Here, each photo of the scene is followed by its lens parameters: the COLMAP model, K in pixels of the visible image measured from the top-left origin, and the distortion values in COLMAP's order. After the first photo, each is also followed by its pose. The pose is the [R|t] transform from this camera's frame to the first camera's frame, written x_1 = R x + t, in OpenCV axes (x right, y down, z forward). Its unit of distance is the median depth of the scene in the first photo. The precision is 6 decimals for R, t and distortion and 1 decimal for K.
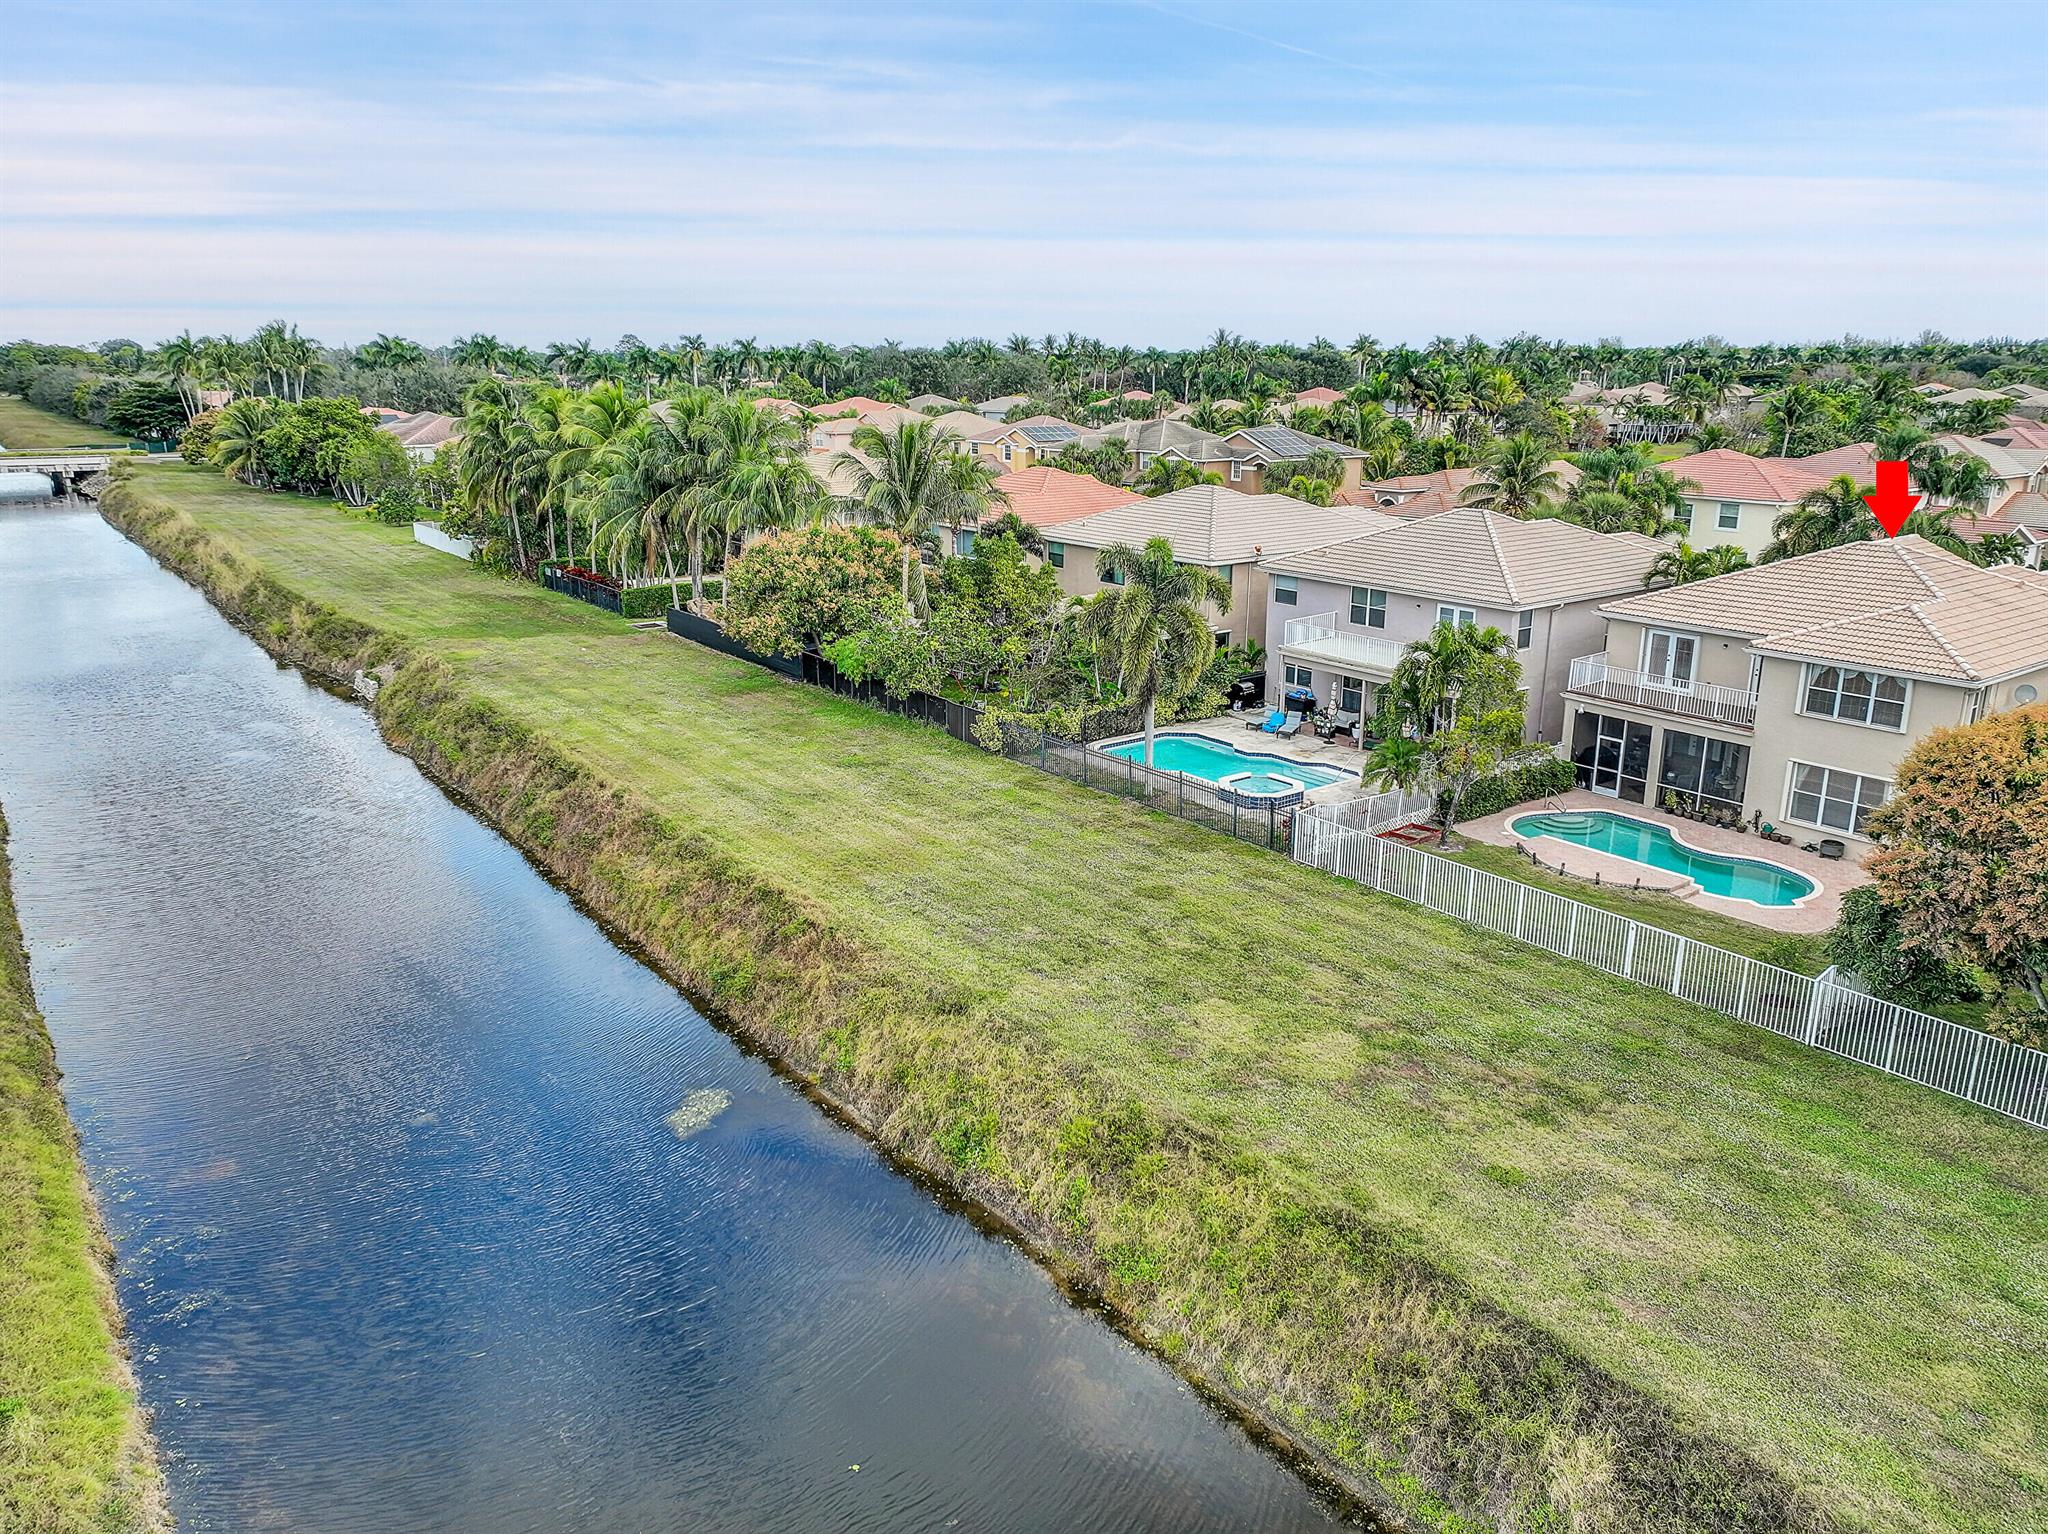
lens RADIAL K [[1434.0, 0, 1024.0], [0, 1434.0, 767.0], [0, 0, 1]] dist [0.009866, 0.000015]
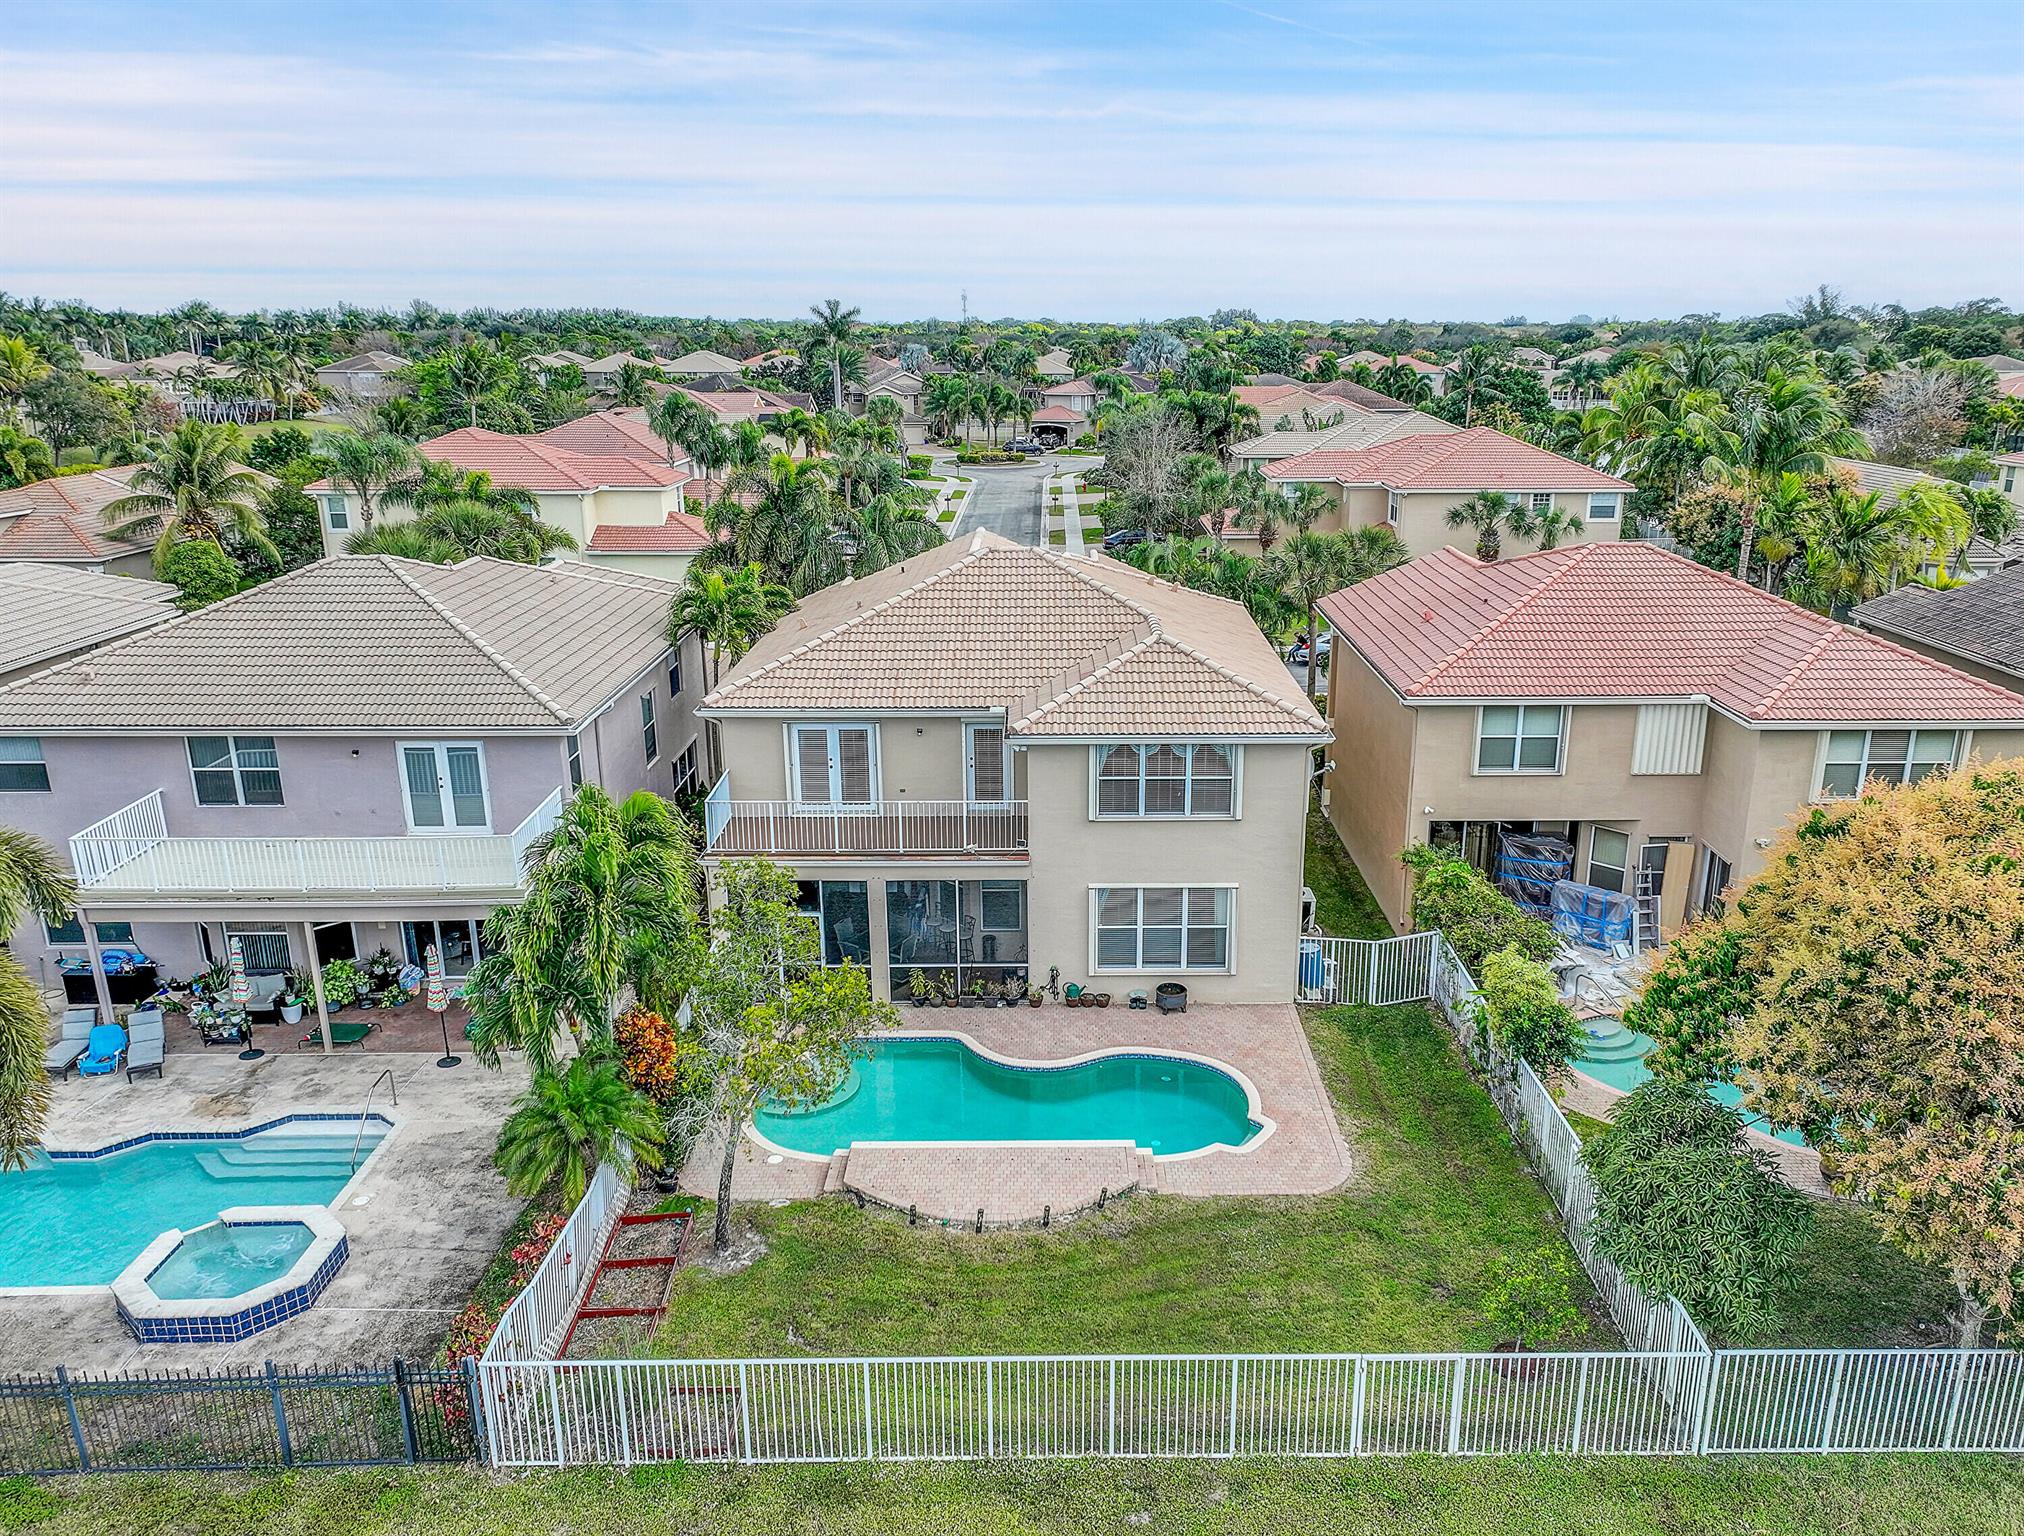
lens RADIAL K [[1484.8, 0, 1012.0], [0, 1484.8, 768.0], [0, 0, 1]] dist [-0.005258, 0.001488]
pose [[0.585265, -0.228962, 0.777844, -0.012347], [0.221151, 0.968009, 0.118539, -0.144041], [-0.780100, 0.102644, 0.617177, 0.579051]]
